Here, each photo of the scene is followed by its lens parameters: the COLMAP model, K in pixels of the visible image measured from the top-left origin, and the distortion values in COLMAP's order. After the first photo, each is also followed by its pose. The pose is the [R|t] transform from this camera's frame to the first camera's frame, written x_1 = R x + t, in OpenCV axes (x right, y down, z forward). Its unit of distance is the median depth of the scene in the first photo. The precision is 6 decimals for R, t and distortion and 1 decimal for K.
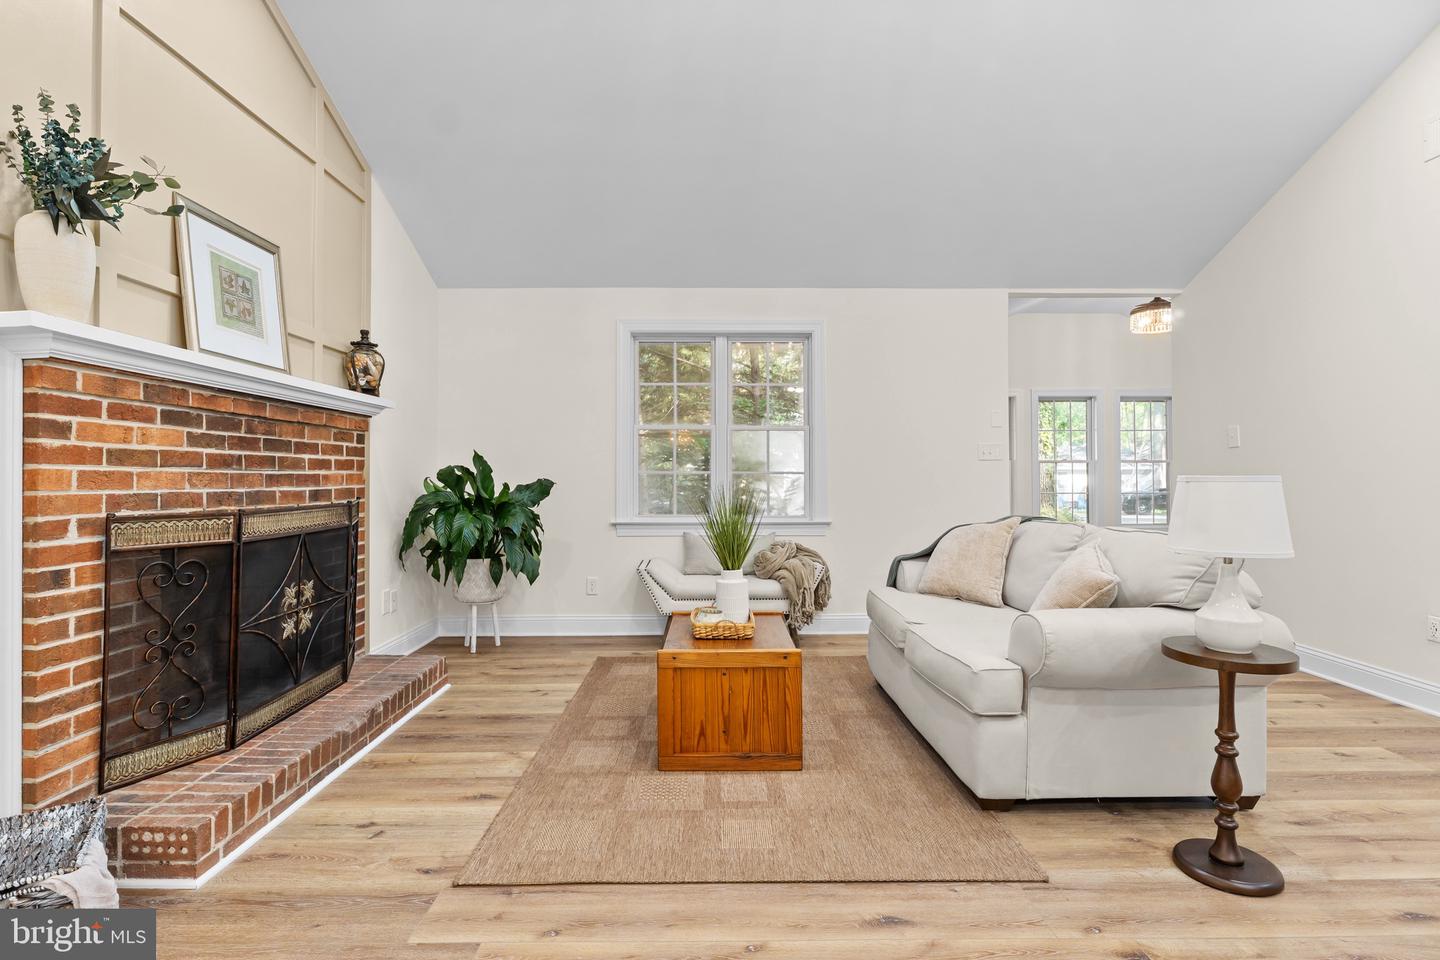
lens RADIAL K [[681.6, 0, 721.1], [0, 681.6, 480.3], [0, 0, 1]] dist [-0.002991, -0.000682]
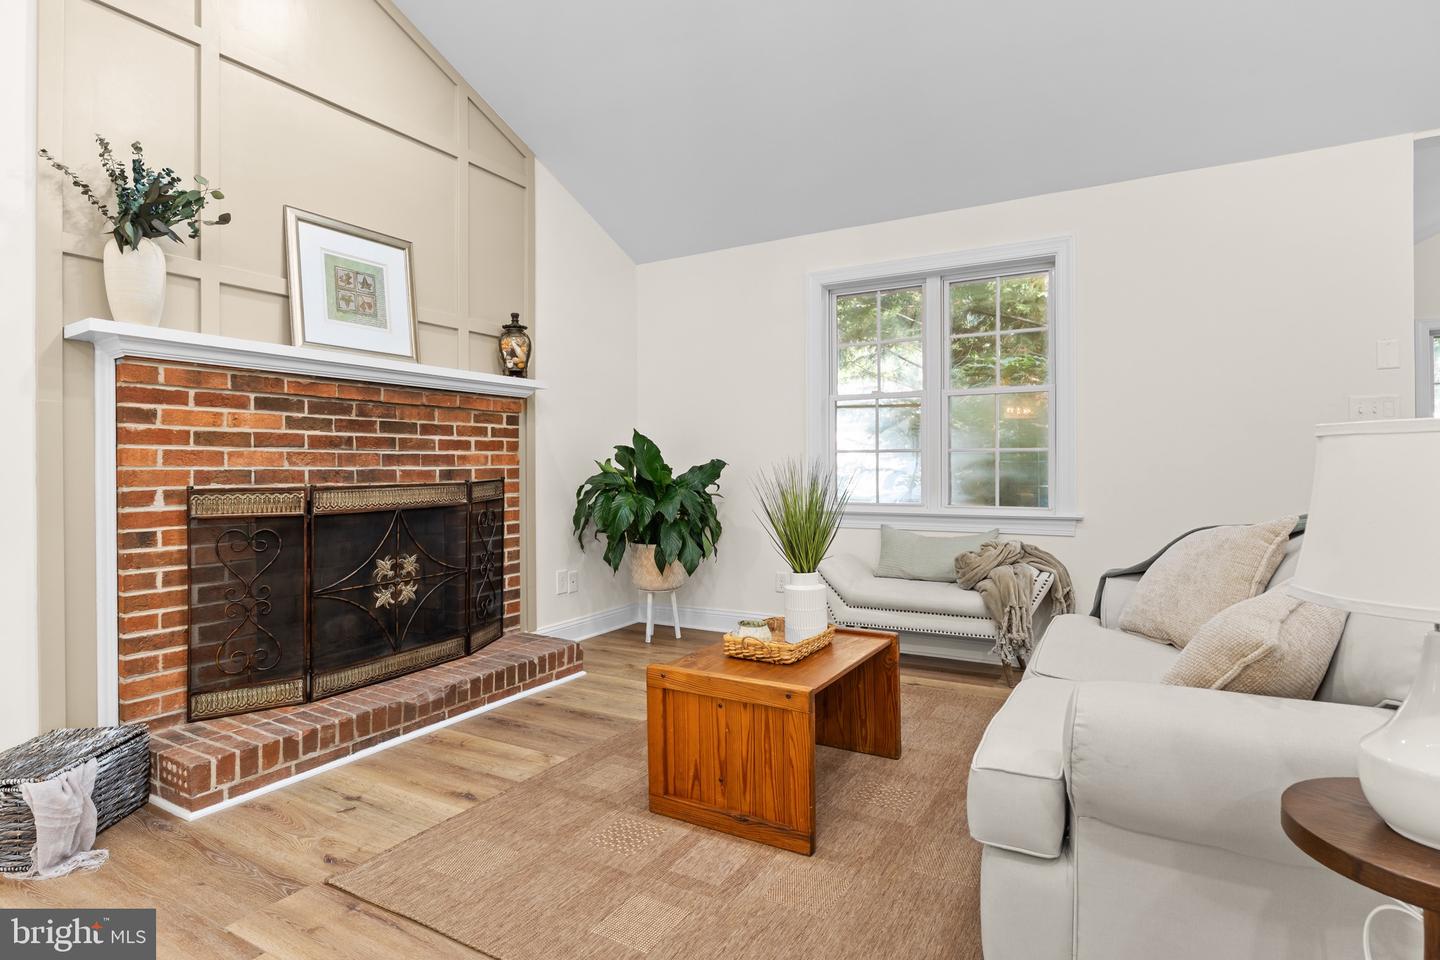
lens RADIAL K [[739.8, 0, 718.1], [0, 739.8, 472.5], [0, 0, 1]] dist [-0.006150, 0.000298]
pose [[0.867303, 0.002321, -0.497774, 0.425390], [0.002029, 0.999964, 0.008197, 0.013212], [0.497776, -0.008119, 0.867268, 0.279333]]
